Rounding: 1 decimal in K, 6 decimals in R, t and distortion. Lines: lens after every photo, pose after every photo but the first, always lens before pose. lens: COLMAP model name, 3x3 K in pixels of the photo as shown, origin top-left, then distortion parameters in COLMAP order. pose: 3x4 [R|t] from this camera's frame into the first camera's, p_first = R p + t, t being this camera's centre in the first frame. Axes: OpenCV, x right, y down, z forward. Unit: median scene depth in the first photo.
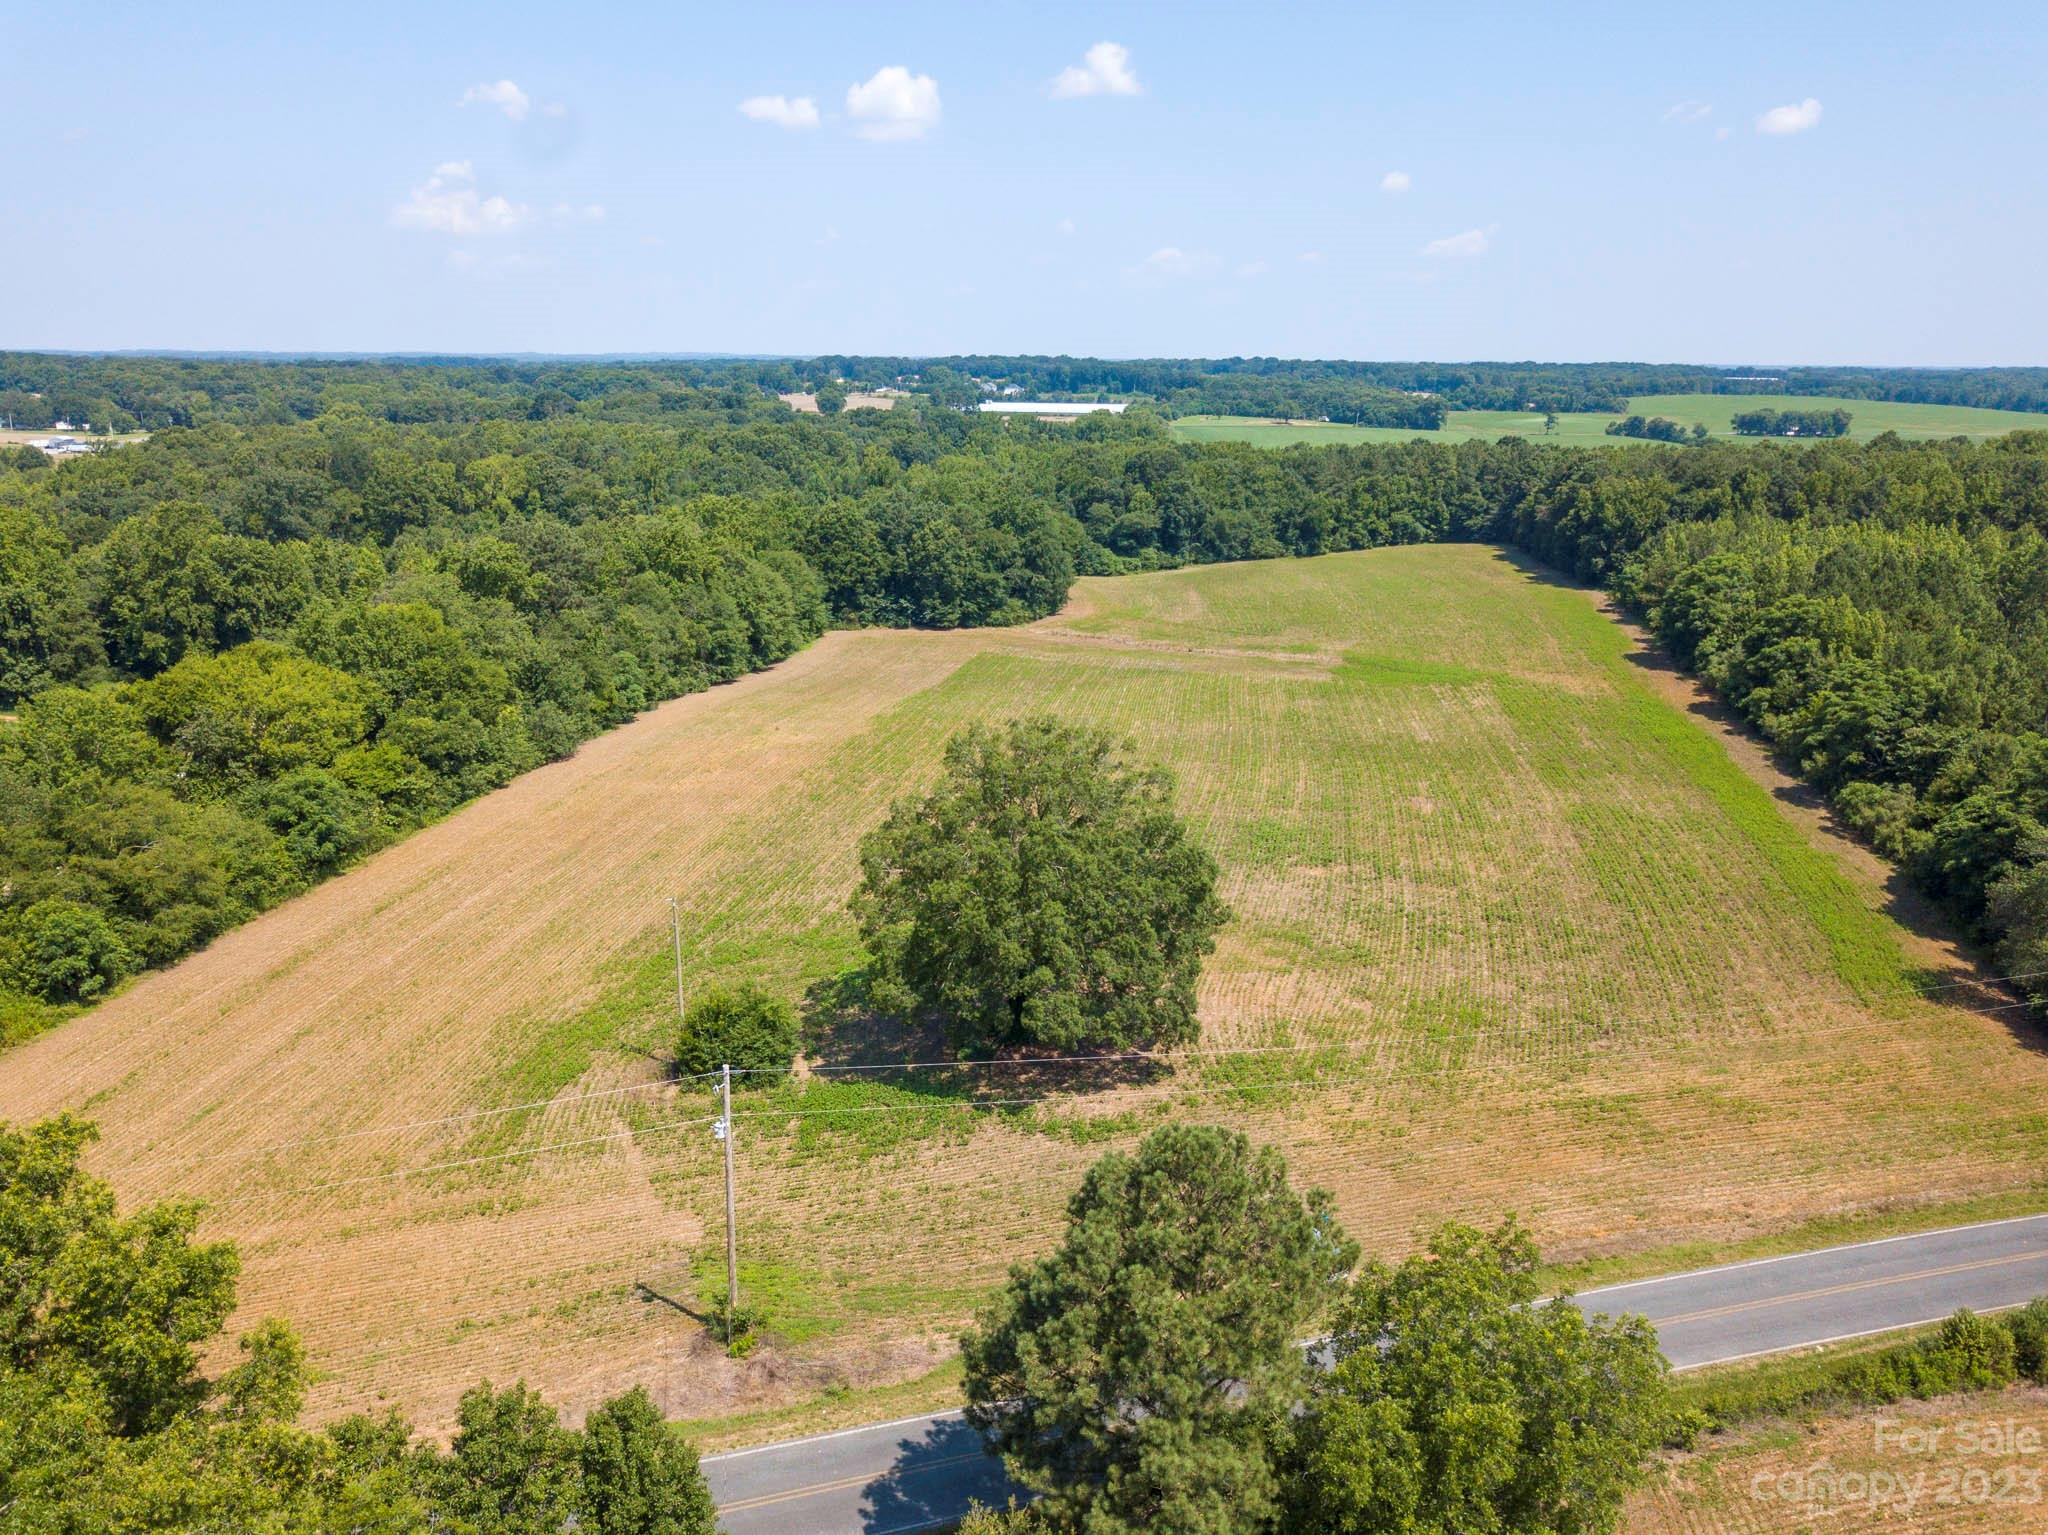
lens RADIAL K [[1575.6, 0, 1008.5], [0, 1575.6, 770.4], [0, 0, 1]] dist [0.005692, 0.001962]
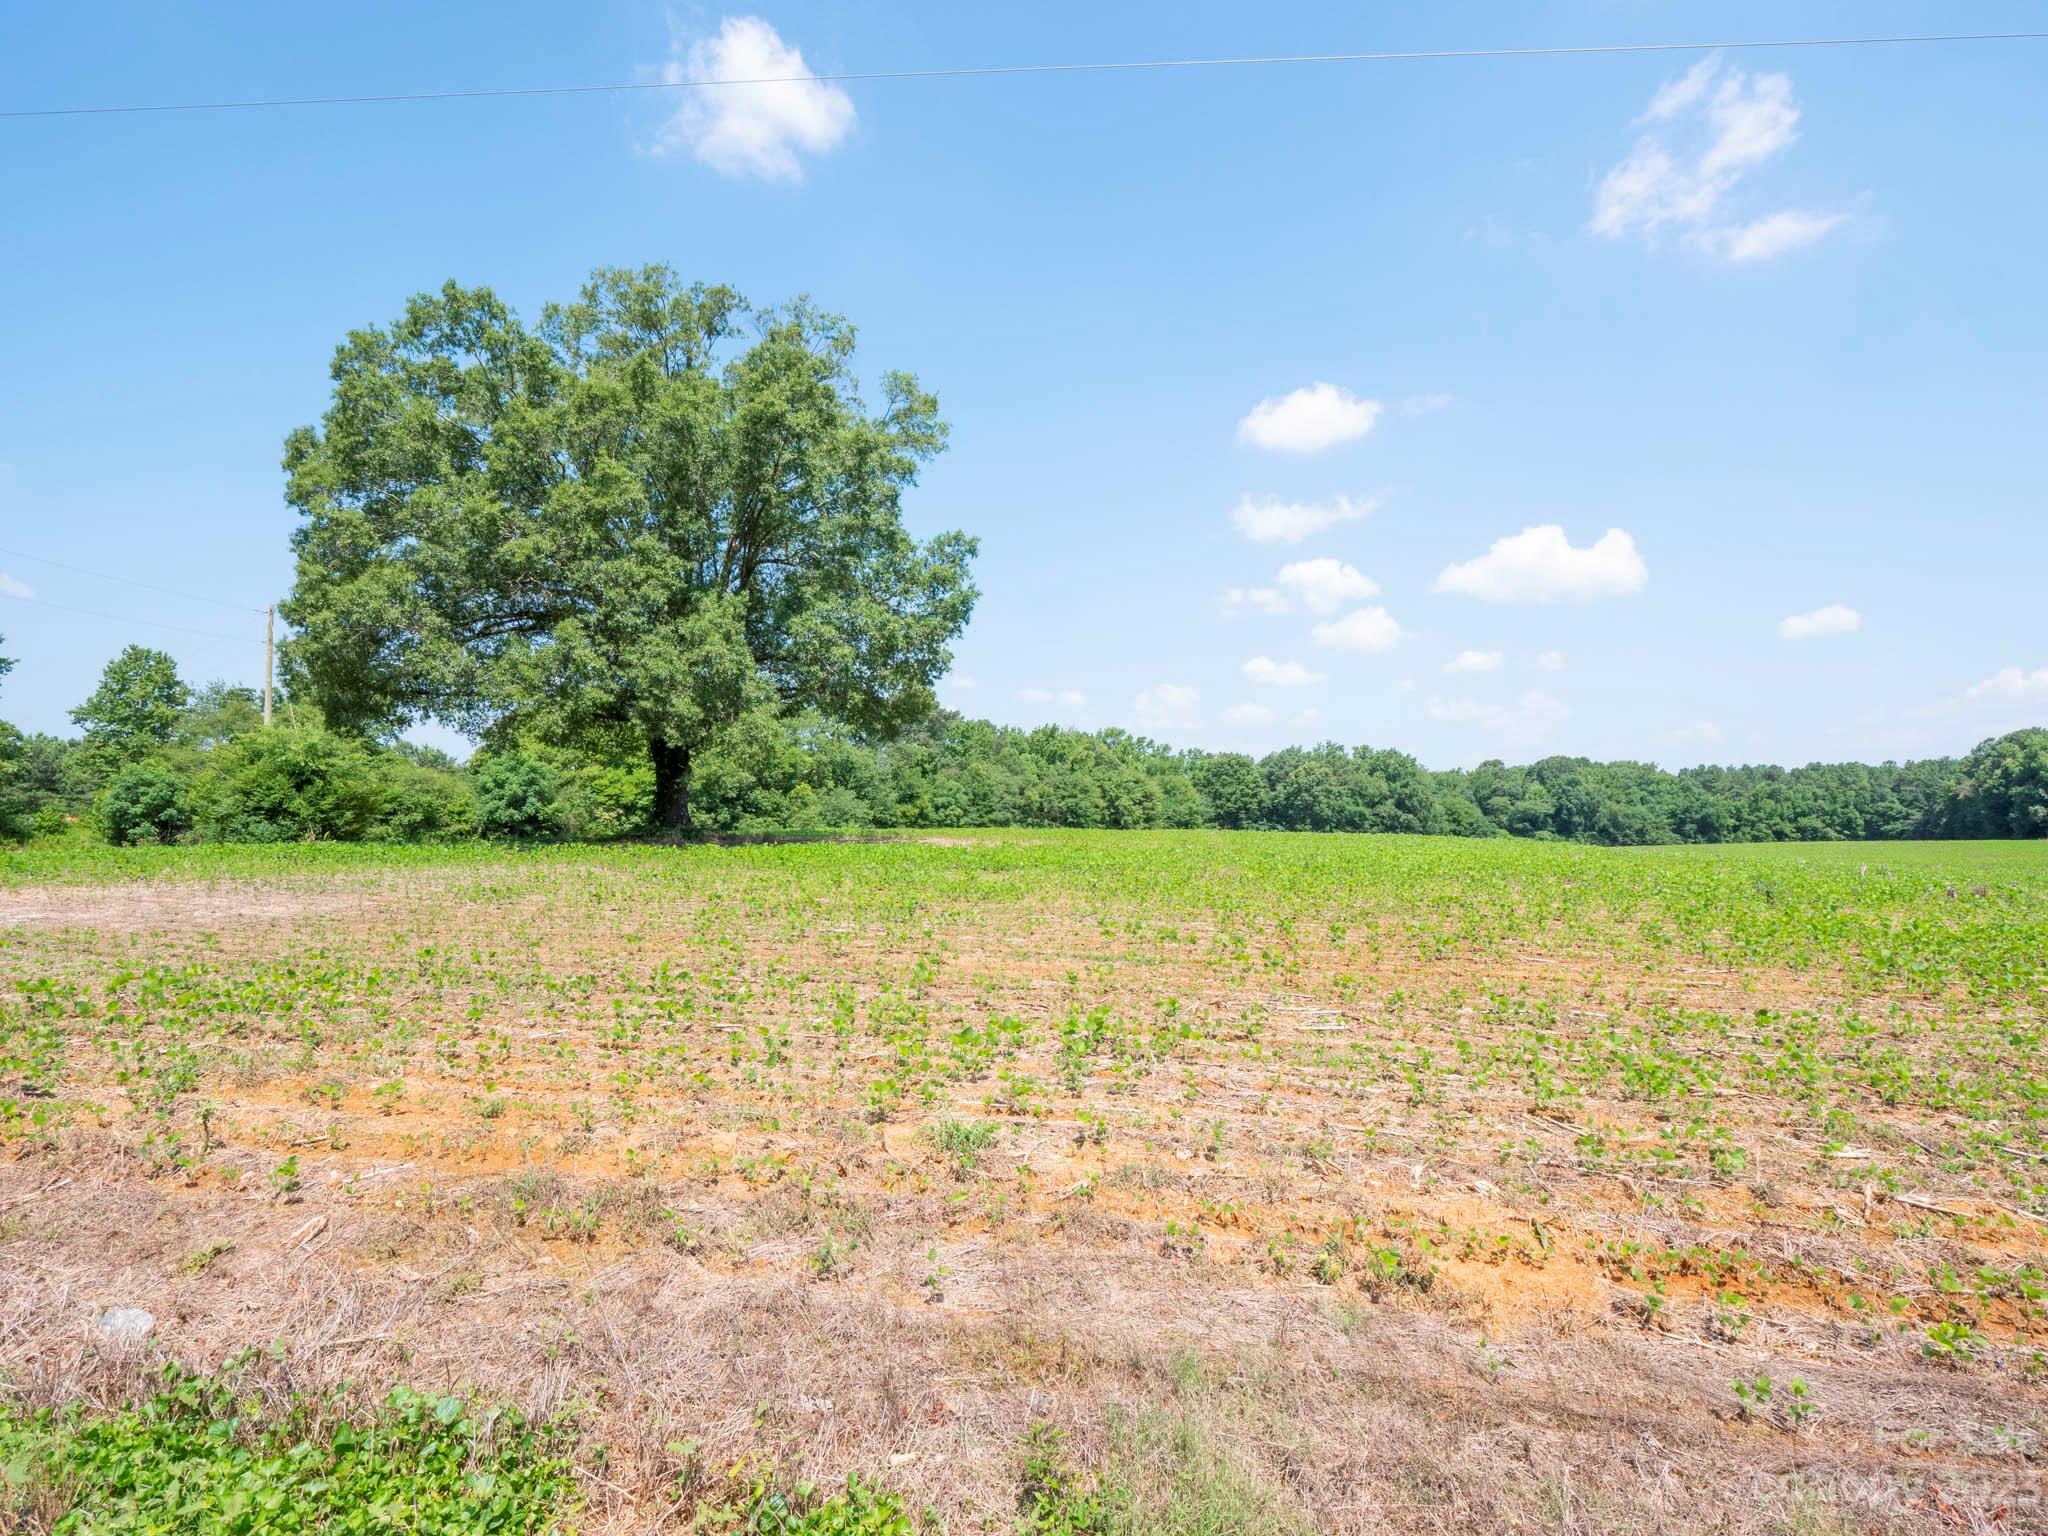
lens RADIAL K [[993.6, 0, 1021.0], [0, 993.6, 766.2], [0, 0, 1]] dist [-0.007588, -0.006330]
pose [[0.894649, -0.014625, -0.446530, 0.095754], [-0.116054, 0.957547, -0.263883, 0.072579], [0.431433, 0.287904, 0.854972, 0.240149]]
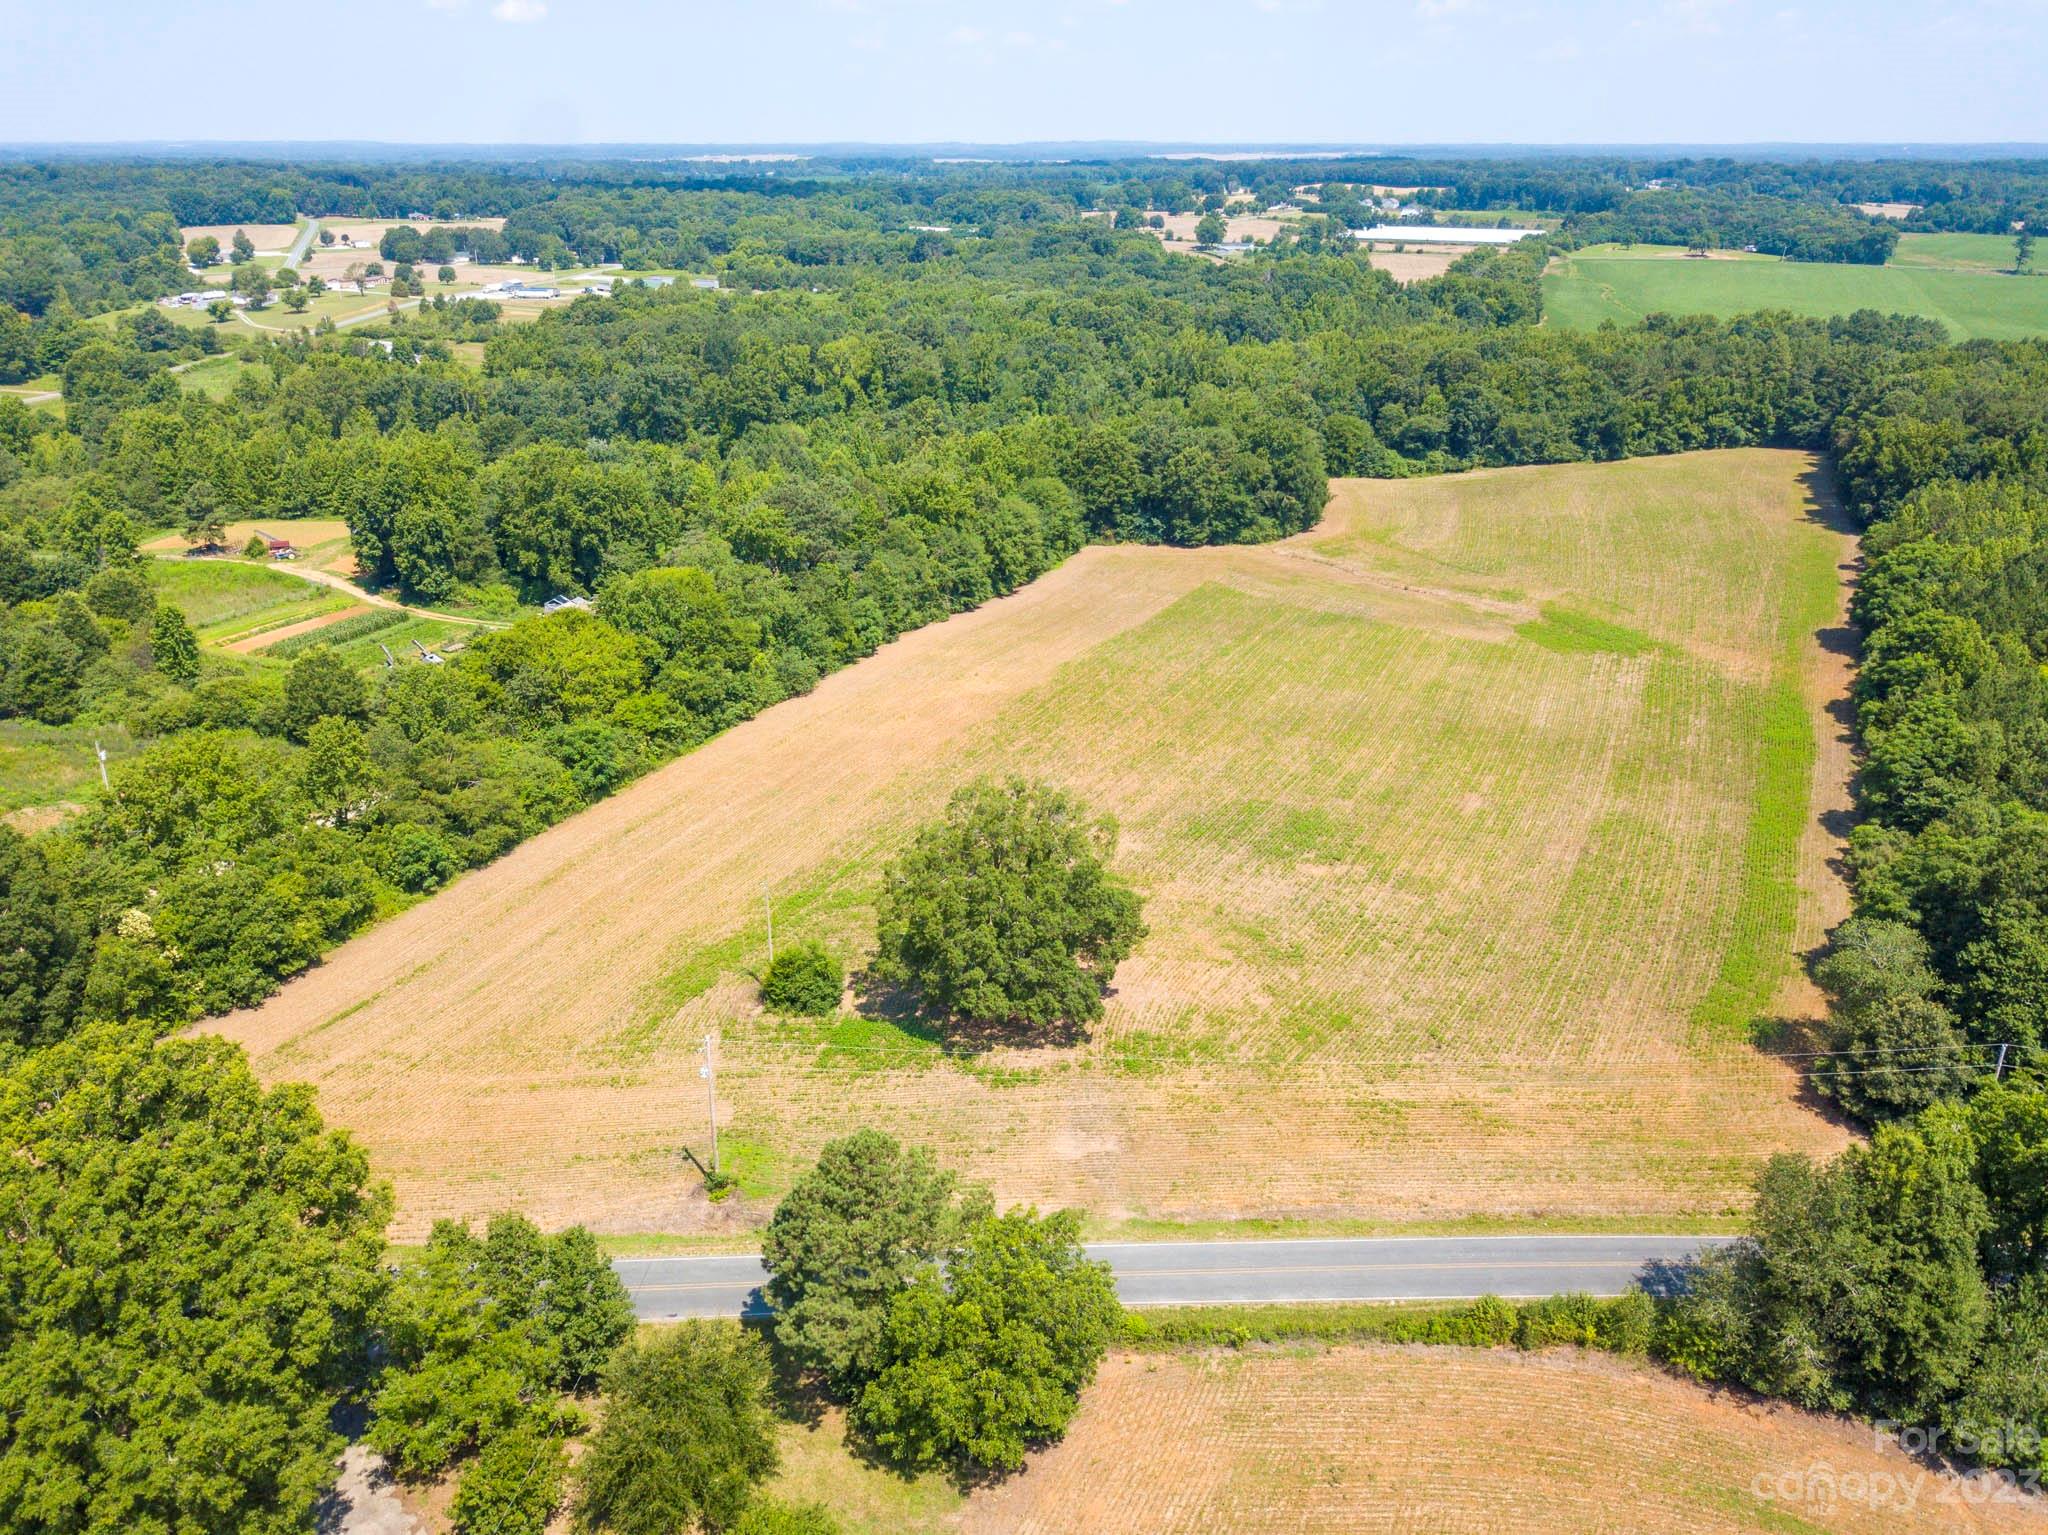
lens RADIAL K [[1575.6, 0, 1009.9], [0, 1575.6, 769.4], [0, 0, 1]] dist [0.005692, 0.001962]
pose [[0.968167, 0.086646, -0.234828, 0.107004], [-0.057381, 0.990020, 0.128719, -0.070229], [0.243637, -0.111147, 0.963477, -0.108618]]
